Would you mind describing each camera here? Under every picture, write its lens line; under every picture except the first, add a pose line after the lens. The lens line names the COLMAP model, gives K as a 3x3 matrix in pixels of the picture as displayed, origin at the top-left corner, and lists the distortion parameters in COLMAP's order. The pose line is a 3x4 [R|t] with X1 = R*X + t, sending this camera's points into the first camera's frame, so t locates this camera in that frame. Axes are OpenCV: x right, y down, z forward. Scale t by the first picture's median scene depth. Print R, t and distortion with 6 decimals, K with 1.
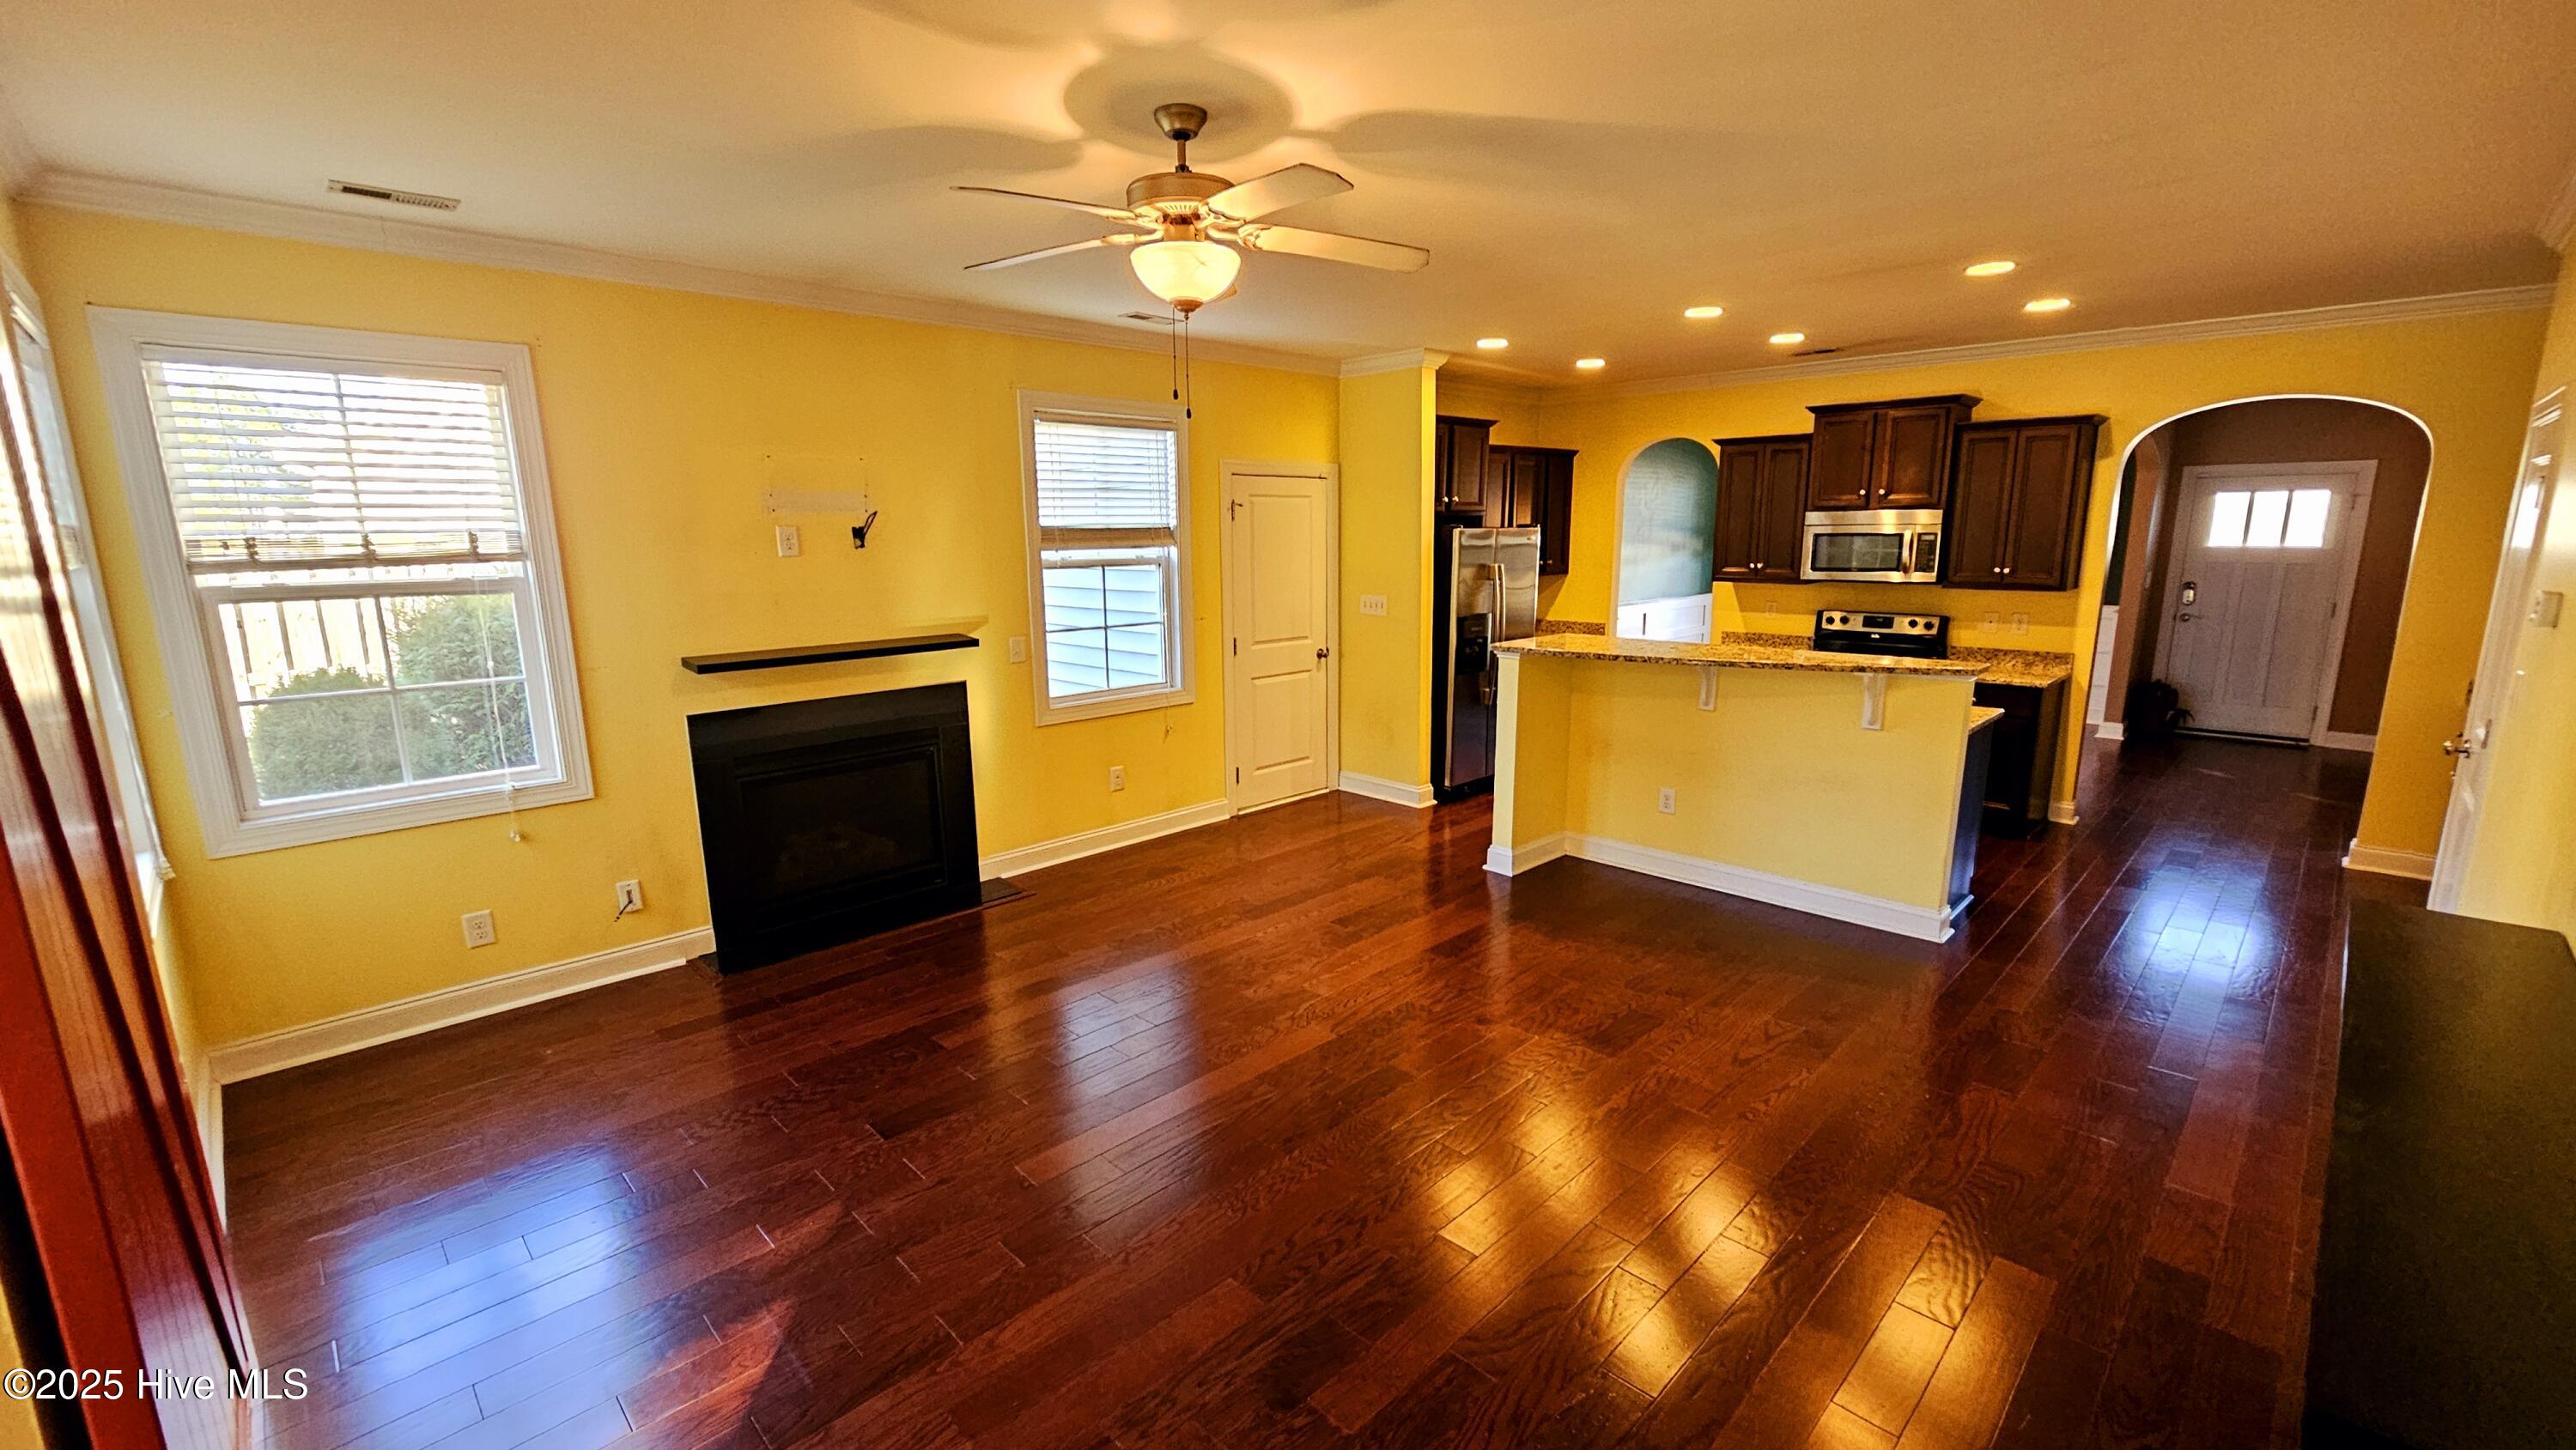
lens RADIAL K [[1051.5, 0, 1294.4], [0, 1051.5, 733.1], [0, 0, 1]] dist [-0.000581, -0.000204]
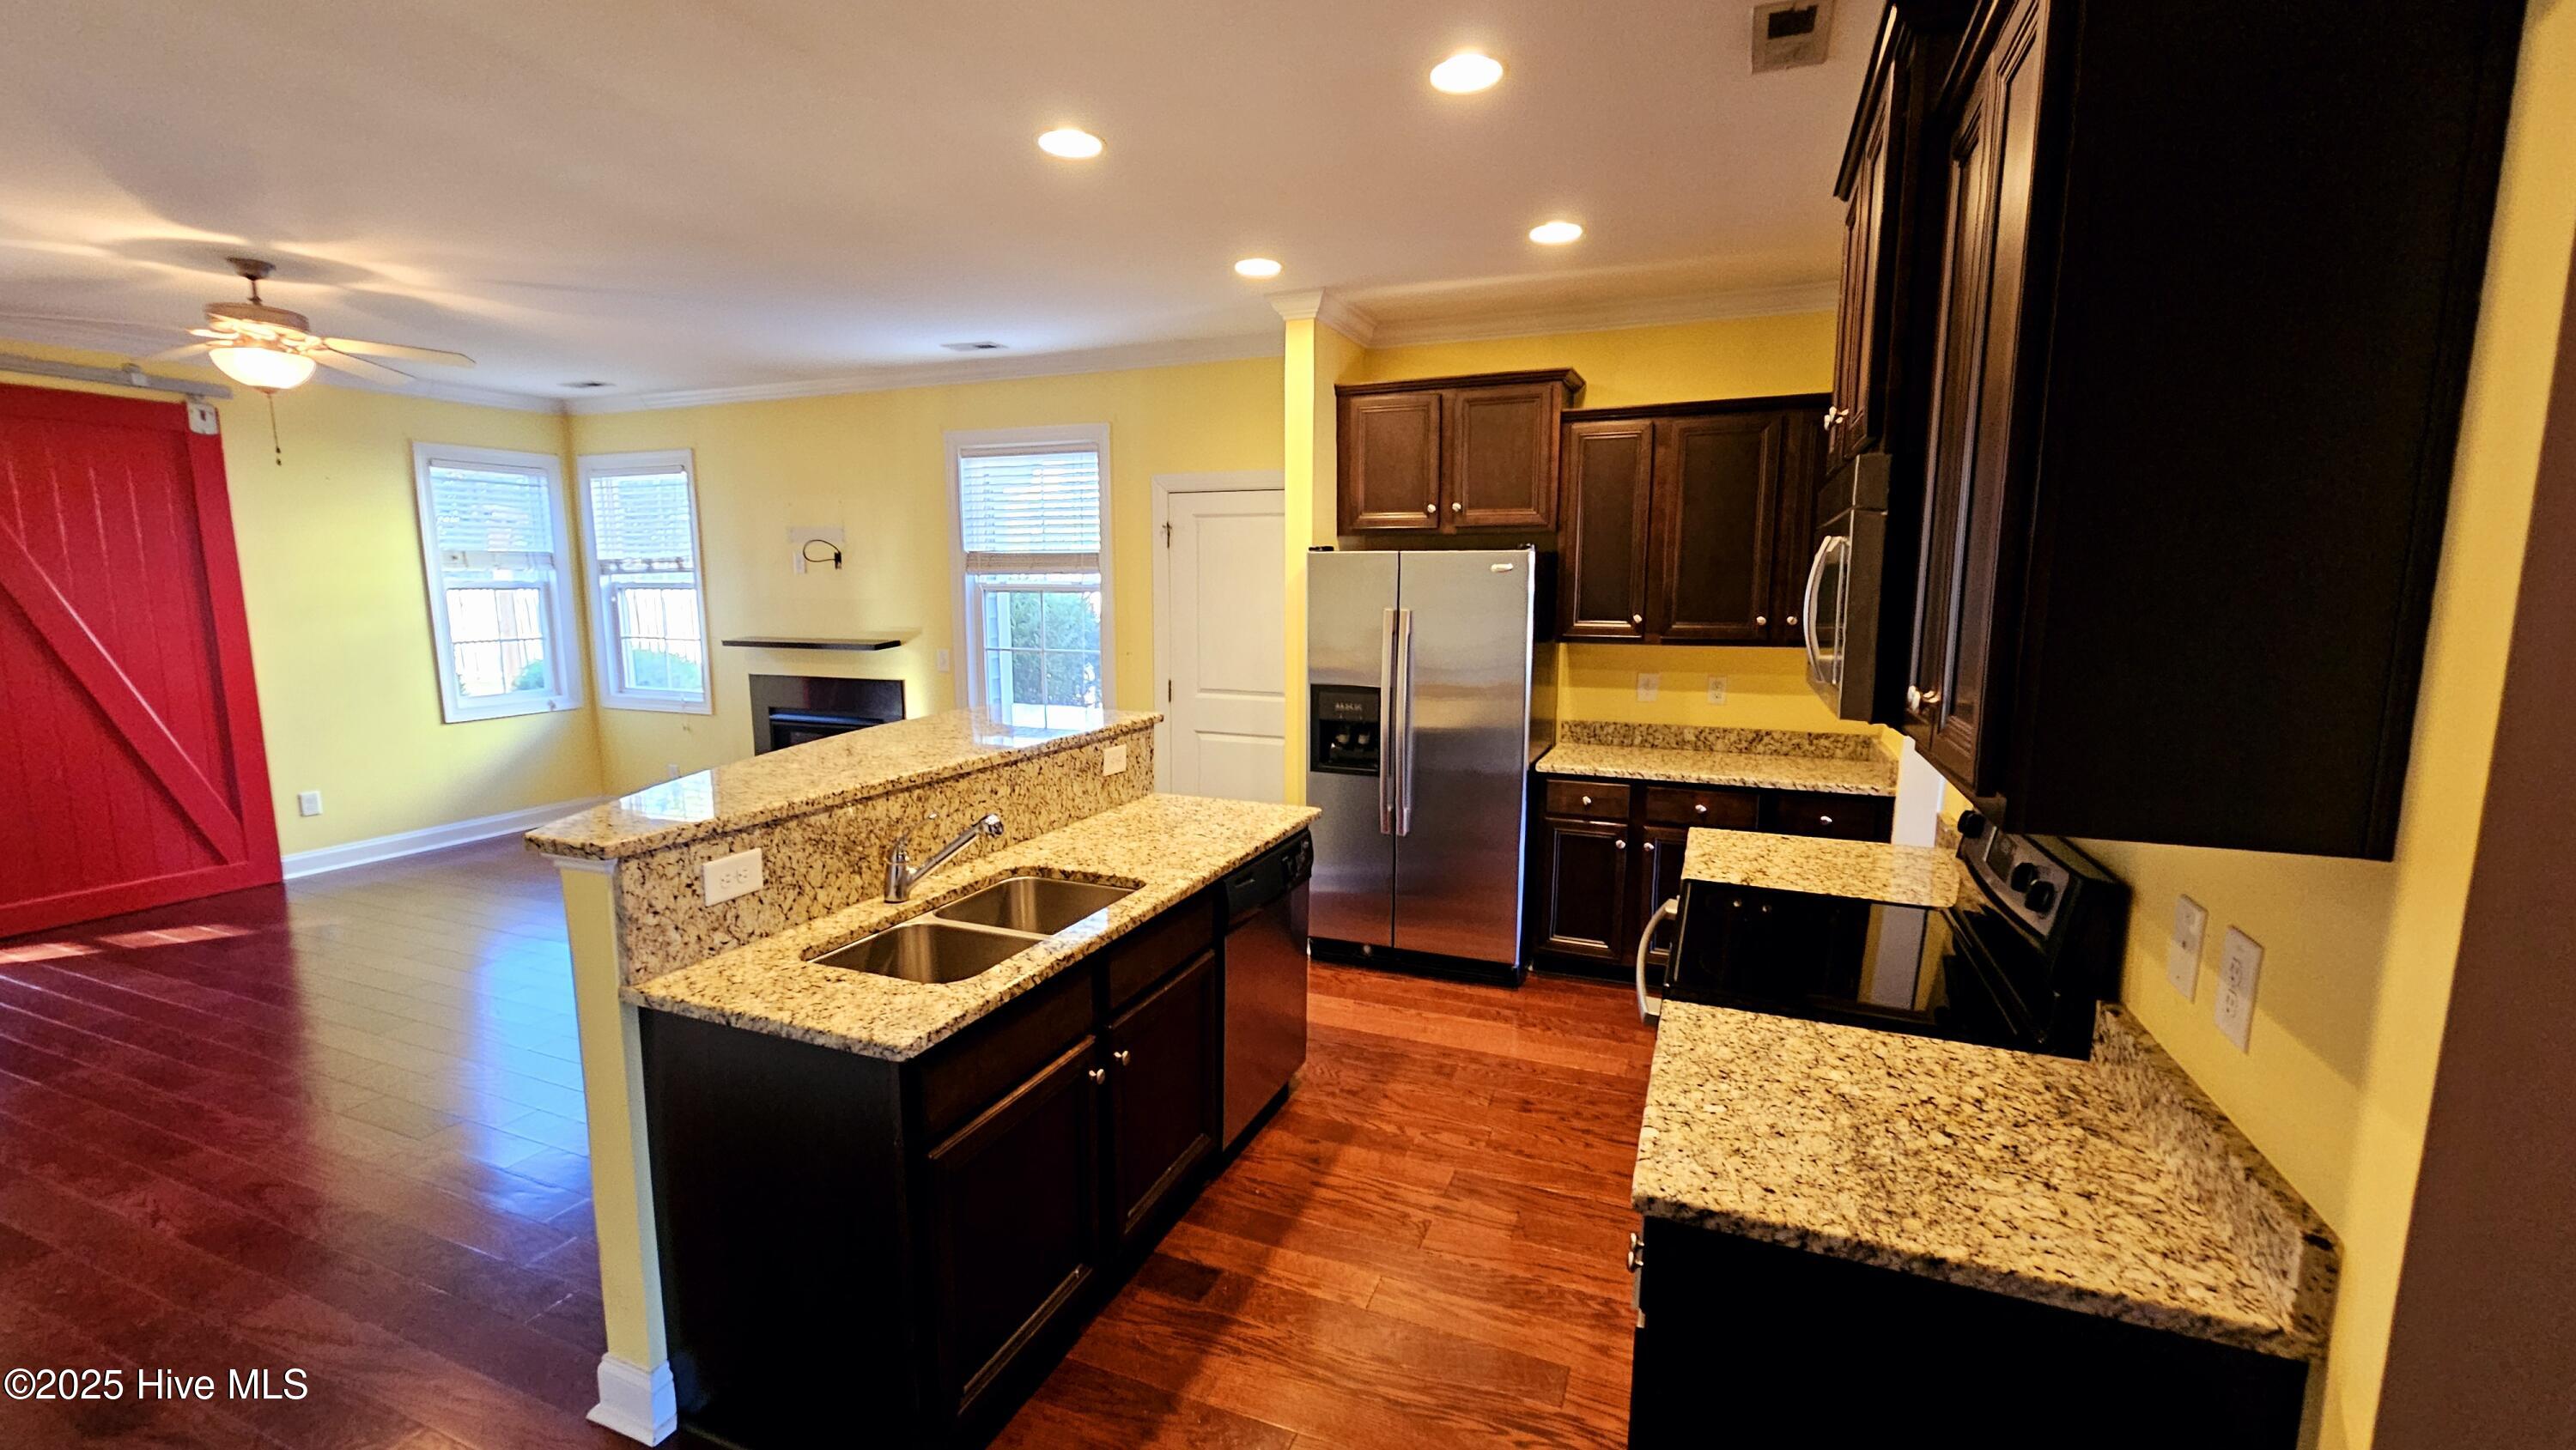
lens RADIAL K [[1059.5, 0, 1287.4], [0, 1059.5, 738.3], [0, 0, 1]] dist [0.000523, 0.000167]
pose [[0.389170, 0.146055, -0.909513, 0.989464], [-0.182879, 0.979947, 0.079114, -0.163593], [0.902830, 0.135542, 0.408077, 0.925788]]
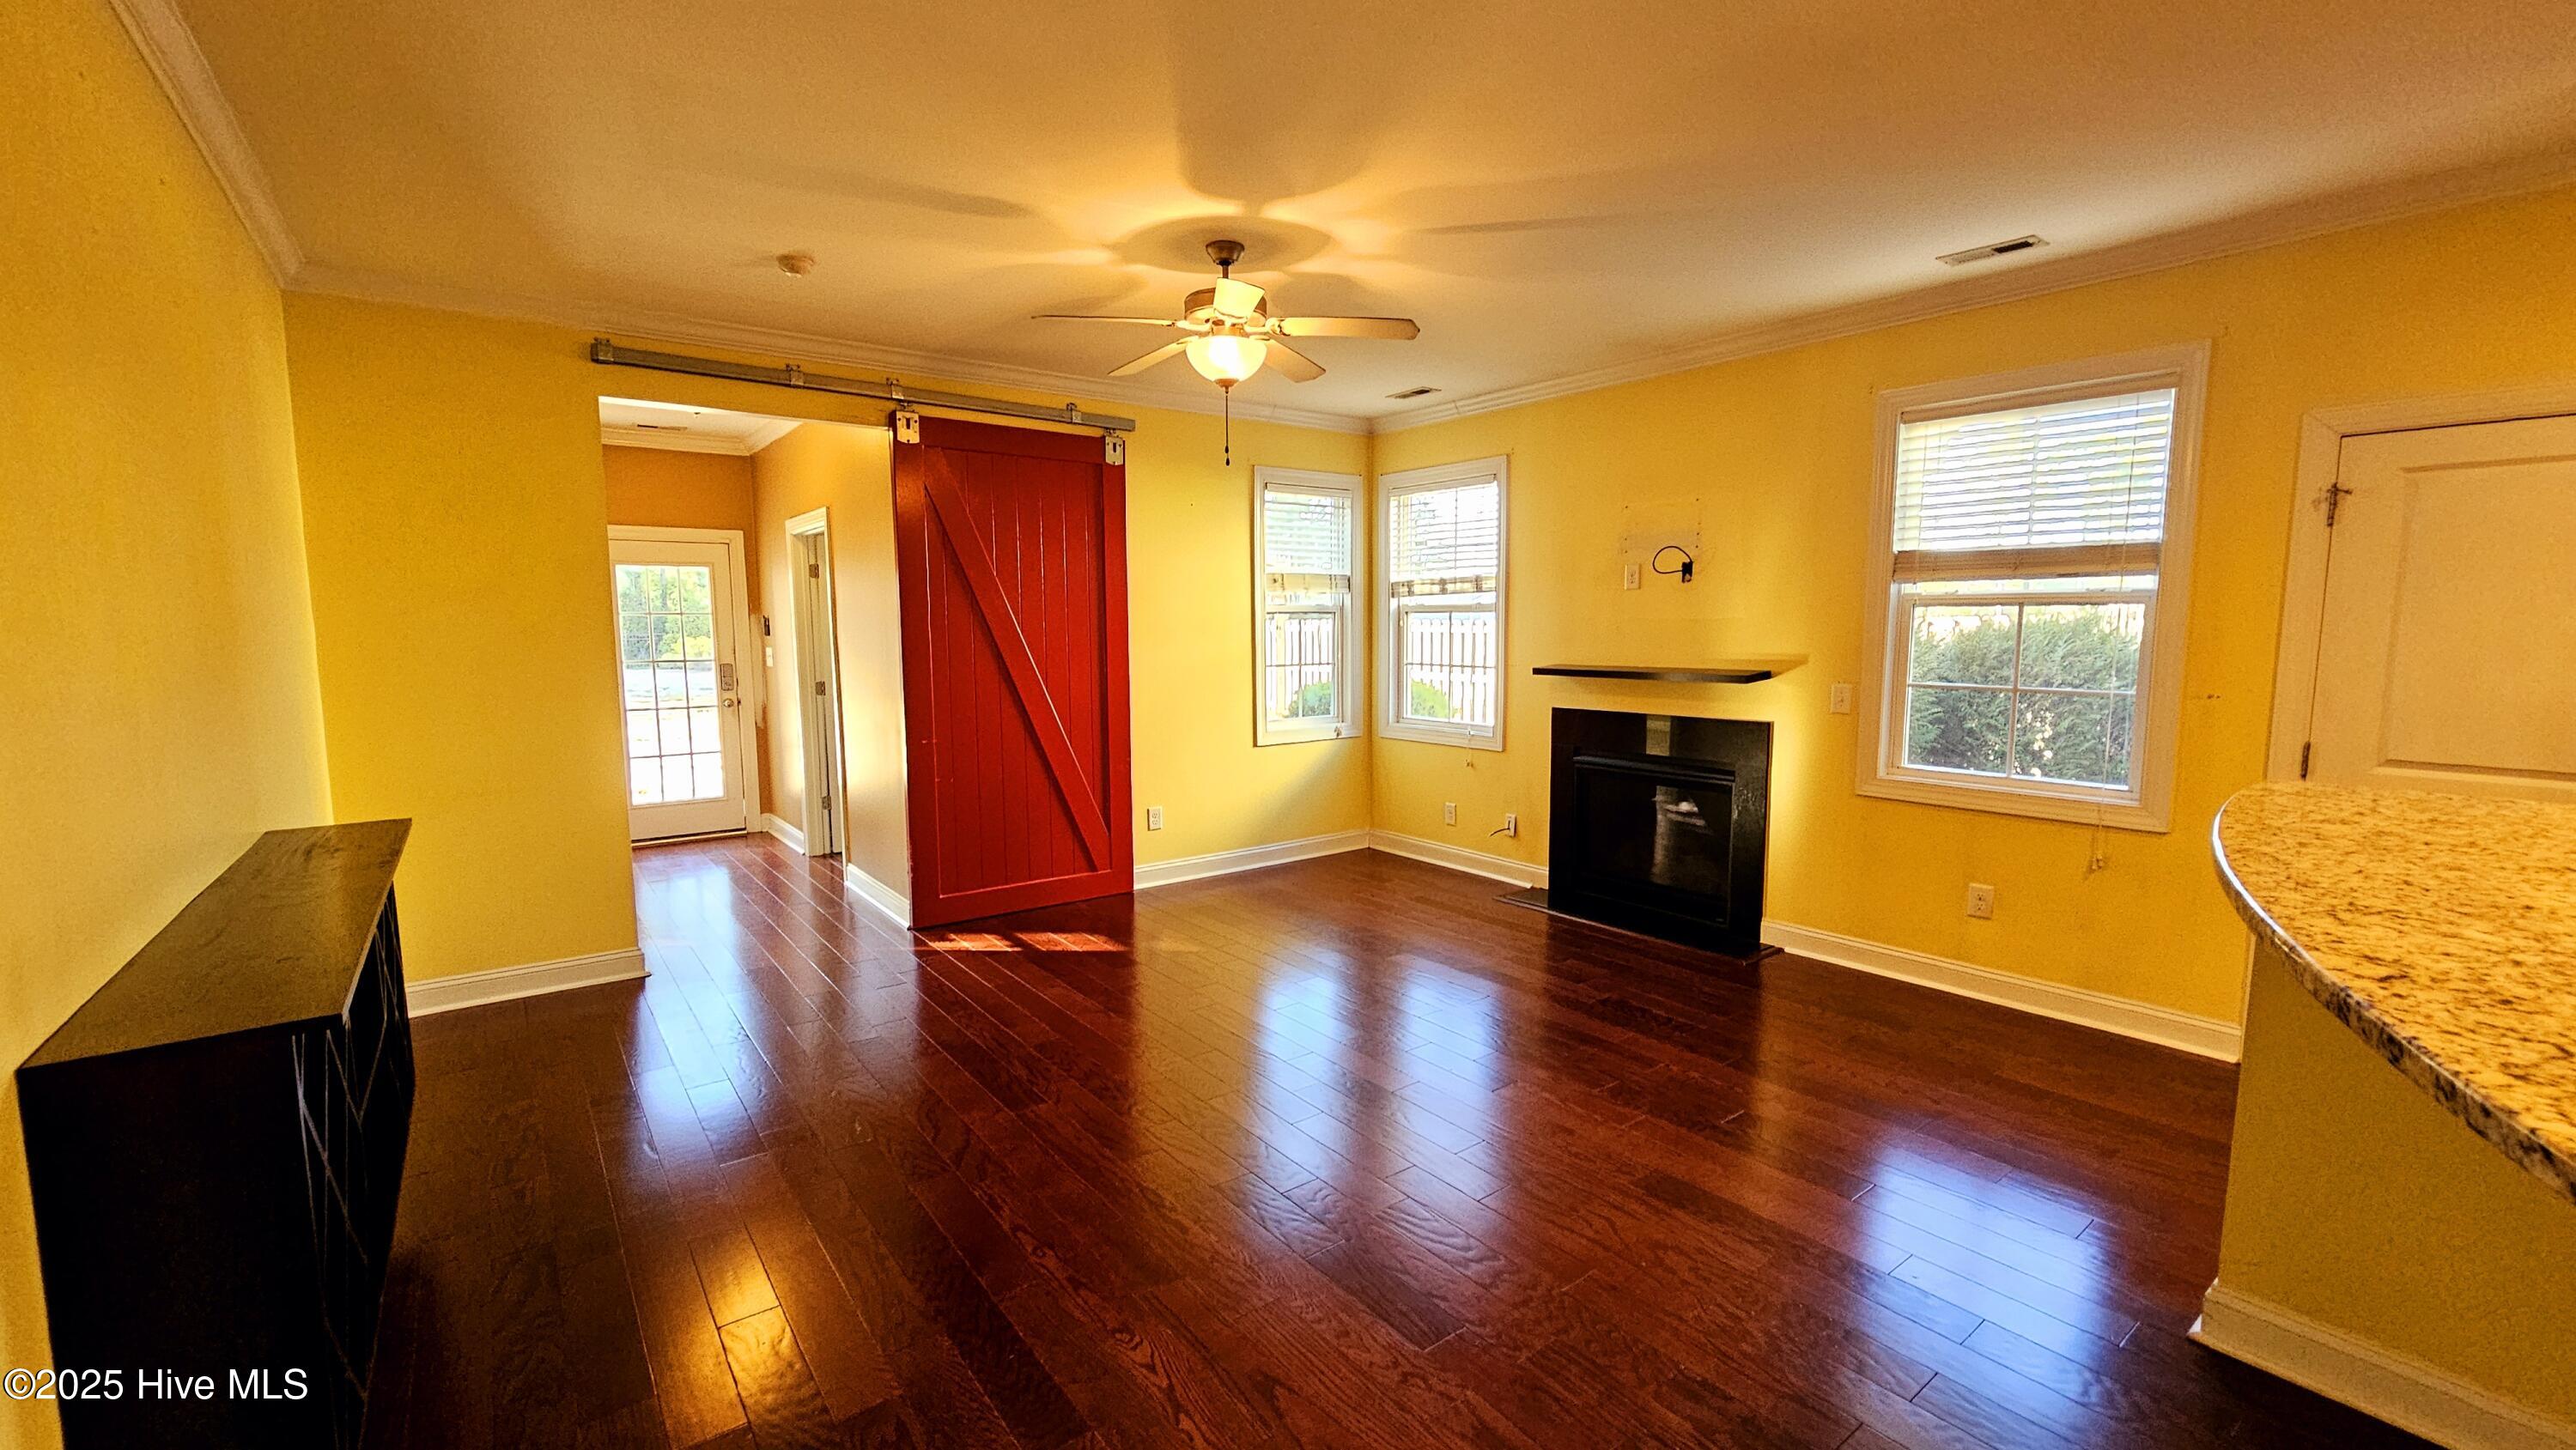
lens RADIAL K [[1051.5, 0, 1294.4], [0, 1051.5, 733.1], [0, 0, 1]] dist [-0.000581, -0.000204]
pose [[-0.121938, 0.116262, -0.985705, 0.669671], [-0.184877, 0.973075, 0.137643, -0.092154], [0.975167, 0.199018, -0.097161, 0.691574]]
